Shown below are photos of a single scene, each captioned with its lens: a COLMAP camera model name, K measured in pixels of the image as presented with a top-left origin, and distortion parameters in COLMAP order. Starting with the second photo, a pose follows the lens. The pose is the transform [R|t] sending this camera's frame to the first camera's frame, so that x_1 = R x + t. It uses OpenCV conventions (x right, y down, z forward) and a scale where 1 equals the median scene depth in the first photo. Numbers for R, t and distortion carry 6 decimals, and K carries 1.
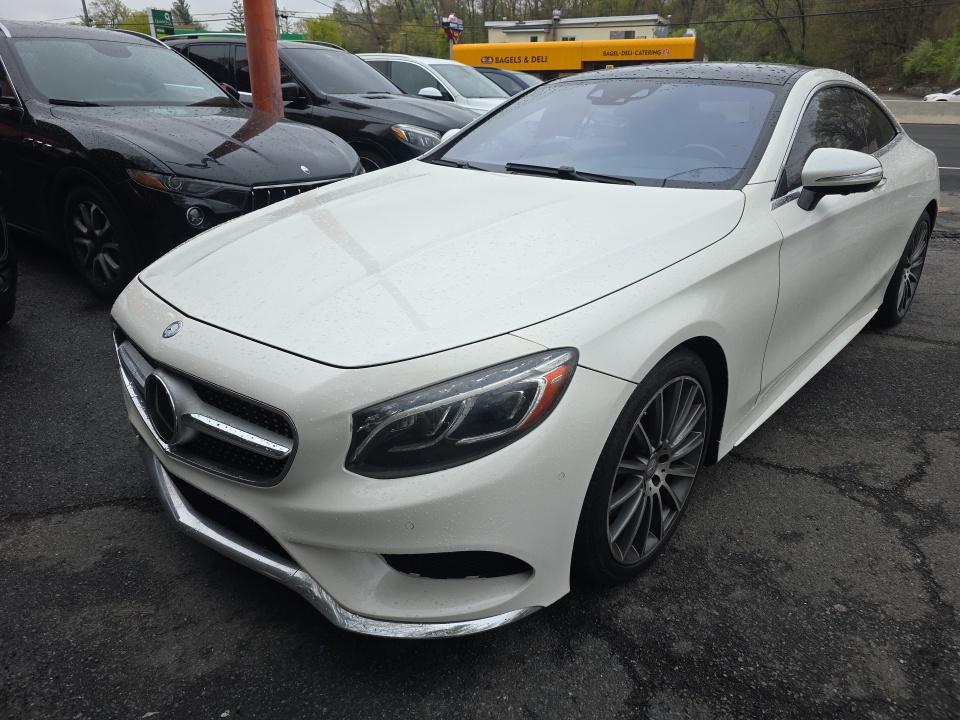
lens RADIAL K [[656.7, 0, 474.9], [0, 656.7, 364.3], [0, 0, 1]] dist [0.006523, -0.010389]
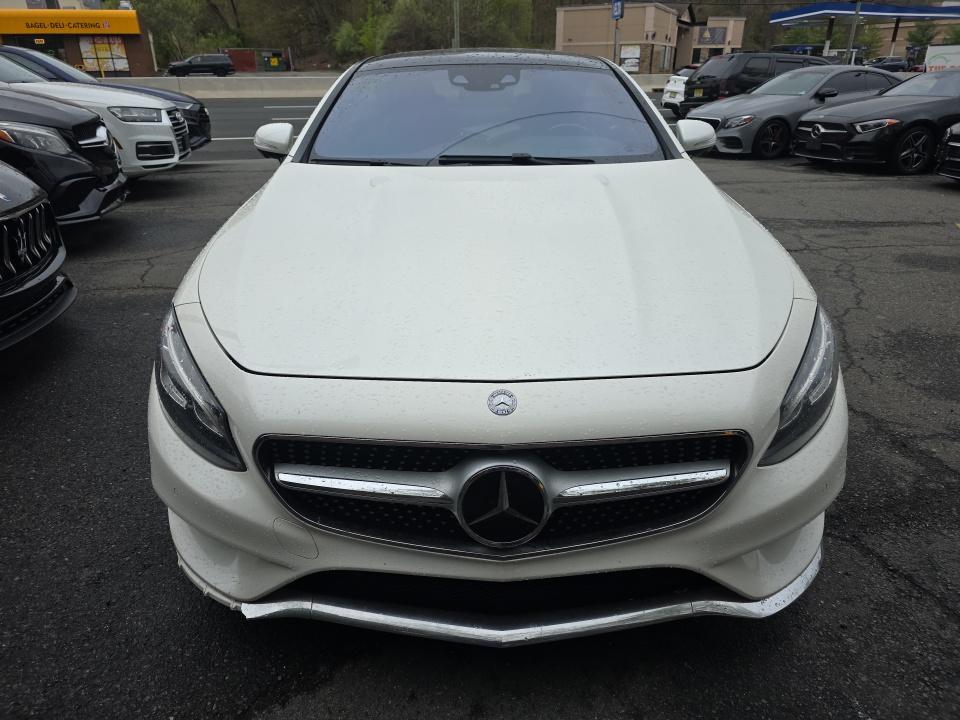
lens RADIAL K [[656.7, 0, 474.9], [0, 656.7, 364.3], [0, 0, 1]] dist [0.006523, -0.010389]
pose [[0.722358, -0.289018, 0.628226, -0.654403], [0.270163, 0.954221, 0.128349, -0.140213], [-0.636562, 0.077009, 0.767371, 0.292650]]
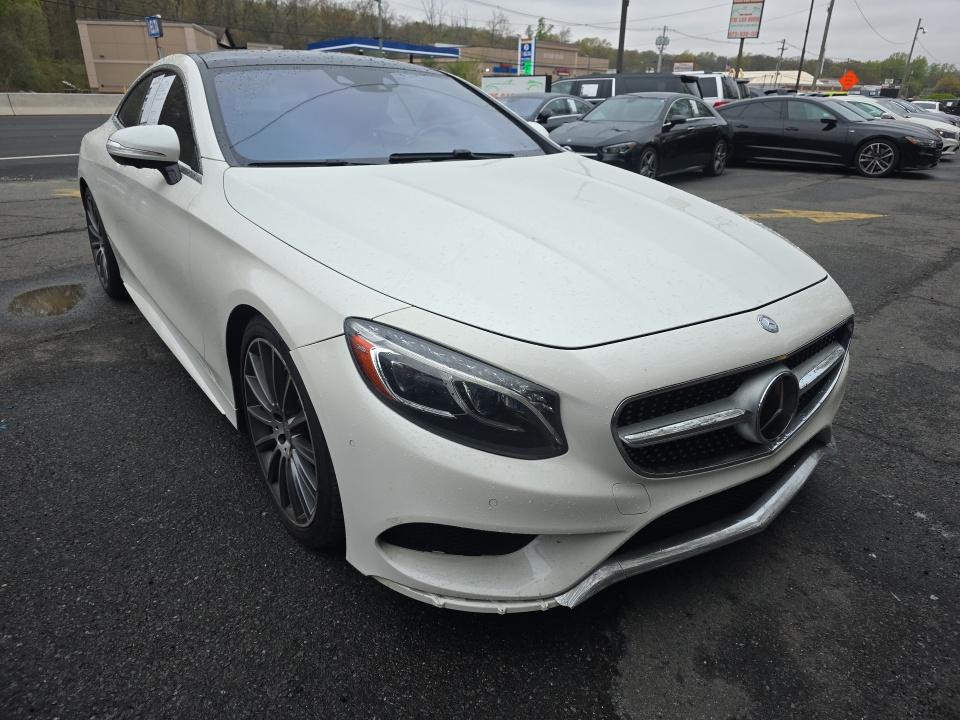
lens RADIAL K [[651.0, 0, 498.4], [0, 651.0, 371.0], [0, 0, 1]] dist [0.005701, -0.000431]
pose [[0.157379, -0.380733, 0.911194, -0.964297], [0.360078, 0.881294, 0.306047, -0.289630], [-0.919552, 0.279936, 0.275790, 0.763502]]
